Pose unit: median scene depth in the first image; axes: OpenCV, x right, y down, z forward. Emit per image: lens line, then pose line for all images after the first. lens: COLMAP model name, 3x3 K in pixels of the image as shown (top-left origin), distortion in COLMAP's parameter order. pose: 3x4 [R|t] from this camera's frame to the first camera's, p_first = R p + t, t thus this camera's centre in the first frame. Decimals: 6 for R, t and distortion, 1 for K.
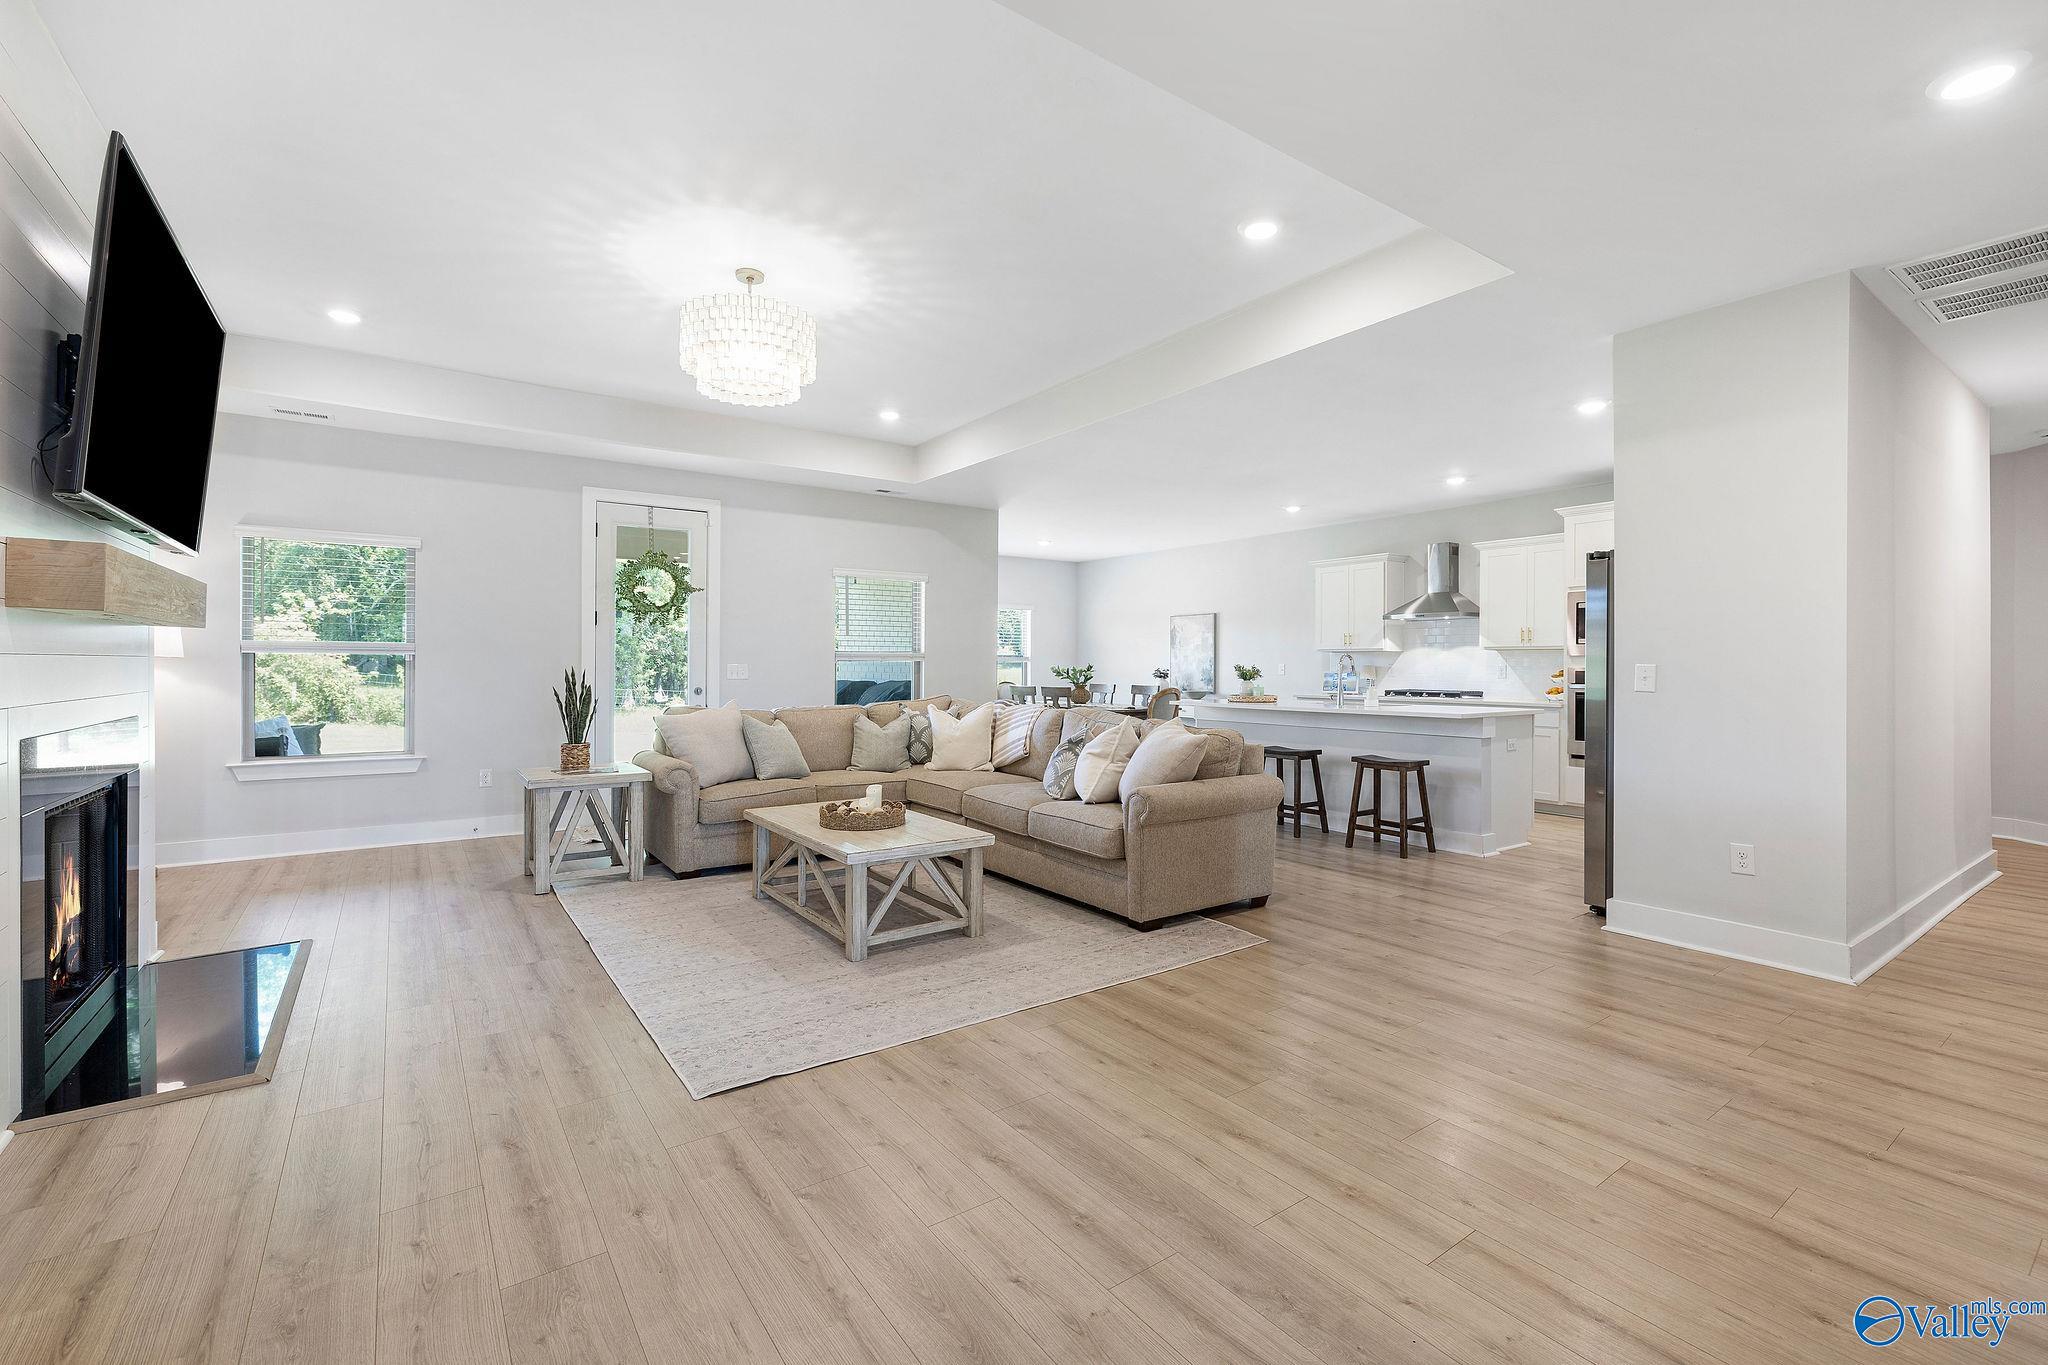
lens RADIAL K [[873.2, 0, 1016.9], [0, 873.2, 667.7], [0, 0, 1]] dist [0.002119, 0.000487]
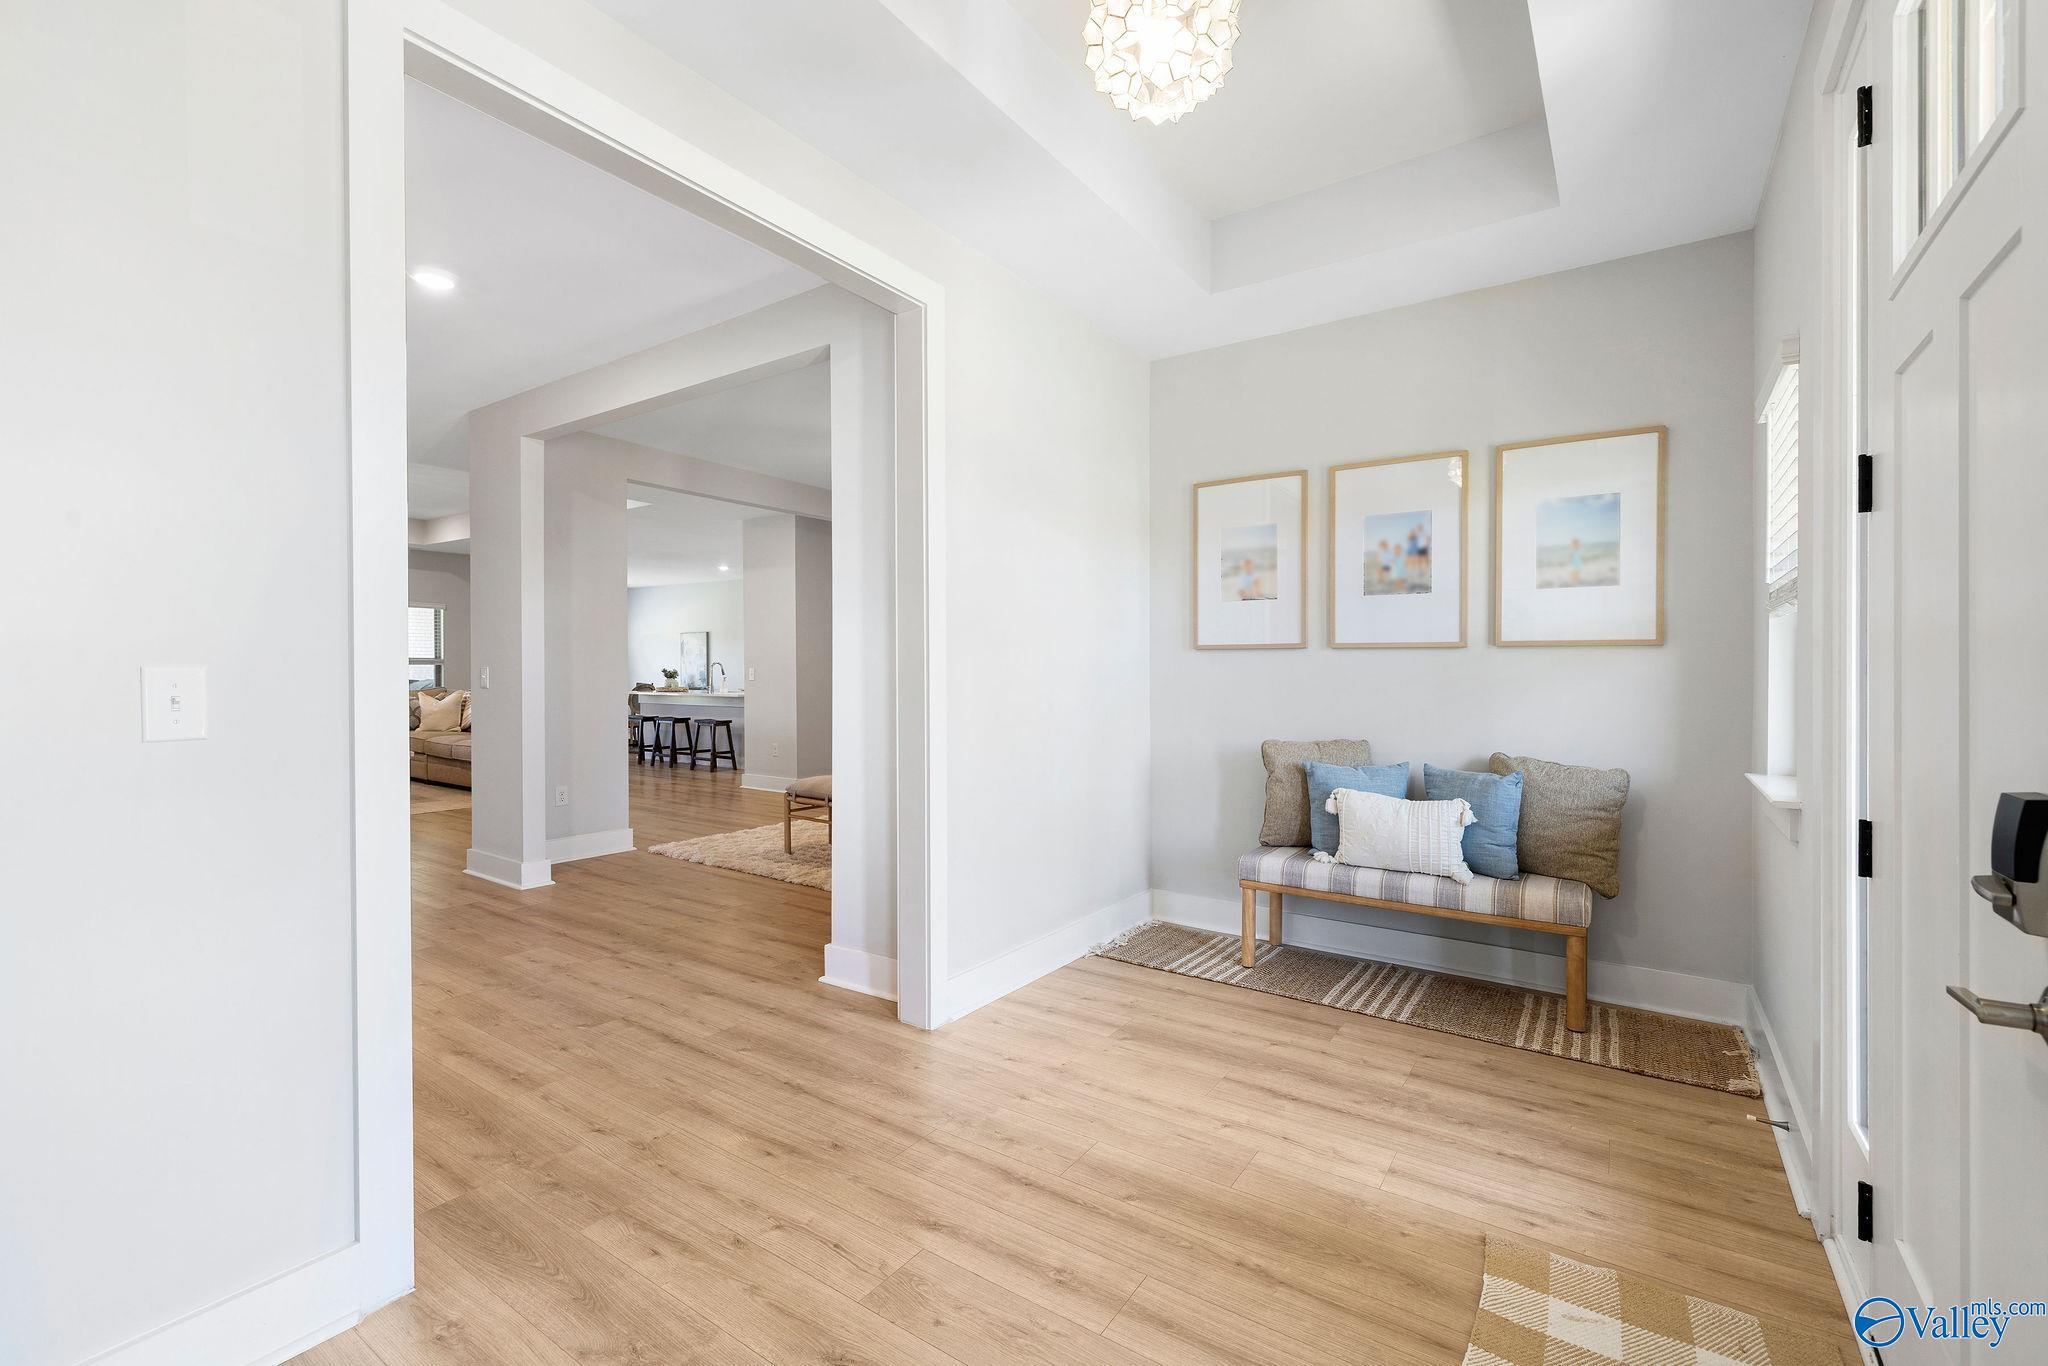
lens RADIAL K [[871.8, 0, 1019.1], [0, 871.8, 682.5], [0, 0, 1]] dist [-0.000340, -0.000034]
pose [[0.938019, -0.000239, 0.346585, 0.402222], [-0.003900, 0.999929, 0.011244, 0.003196], [-0.346563, -0.011899, 0.937951, -0.931769]]
